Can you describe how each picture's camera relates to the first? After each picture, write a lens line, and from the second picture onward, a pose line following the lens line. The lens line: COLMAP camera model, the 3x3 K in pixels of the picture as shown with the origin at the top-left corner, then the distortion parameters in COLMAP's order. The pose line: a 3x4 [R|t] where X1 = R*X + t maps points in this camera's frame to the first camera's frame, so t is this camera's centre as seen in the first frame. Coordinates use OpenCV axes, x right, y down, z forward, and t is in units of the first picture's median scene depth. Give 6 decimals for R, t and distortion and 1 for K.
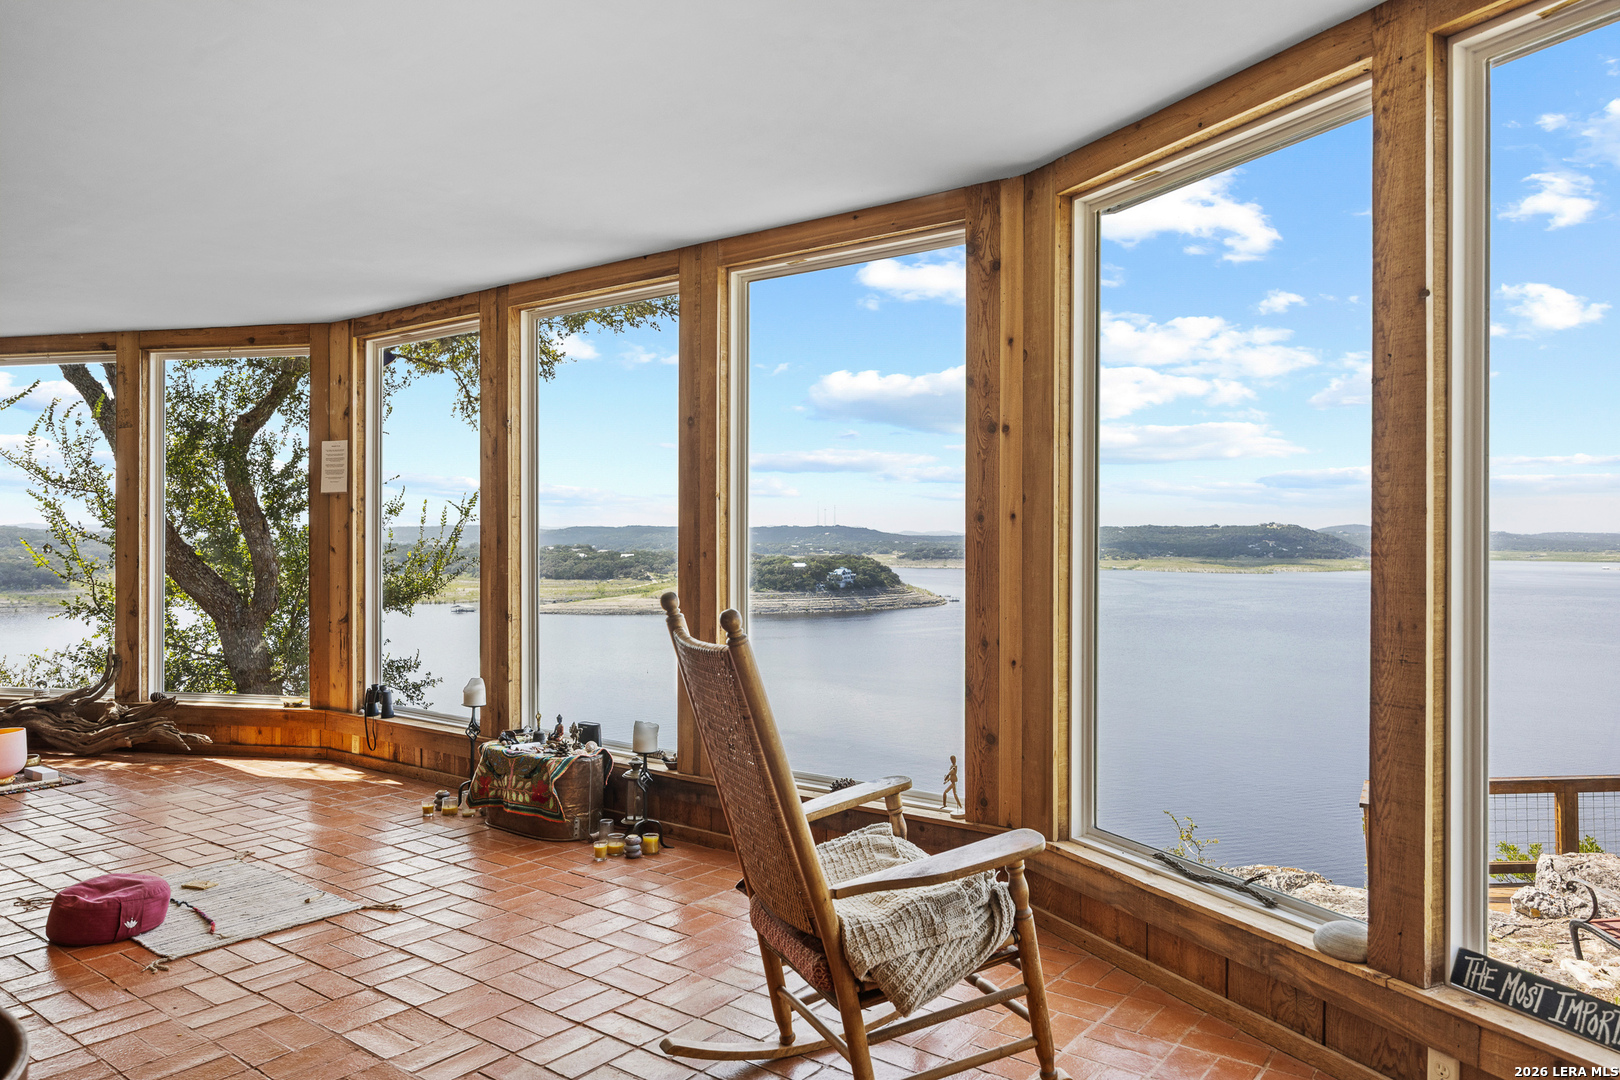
lens RADIAL K [[1097.1, 0, 810.0], [0, 1097.1, 540.0], [0, 0, 1]] dist [0.000568, -0.001396]
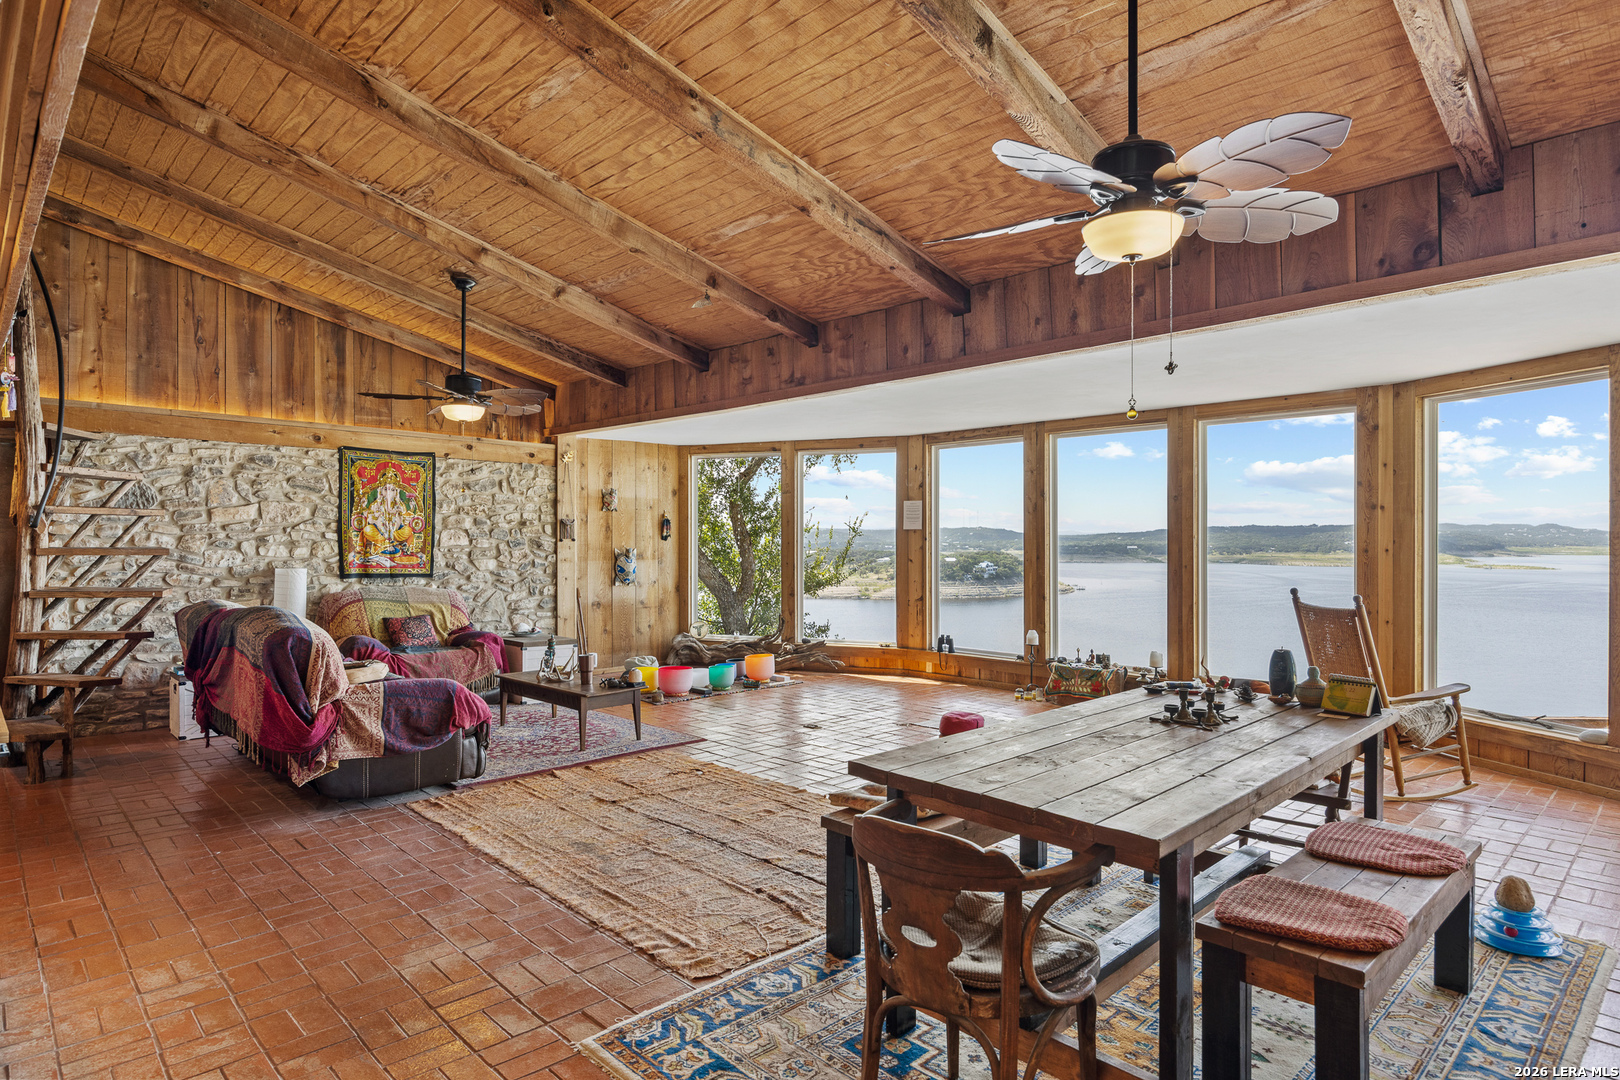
lens RADIAL K [[893.5, 0, 810.0], [0, 893.5, 540.0], [0, 0, 1]] dist [0.000969, 0.000381]
pose [[0.988088, -0.002812, -0.153865, -0.486467], [0.003045, 0.999995, 0.001280, -0.036254], [0.153861, -0.001733, 0.988091, -0.637756]]
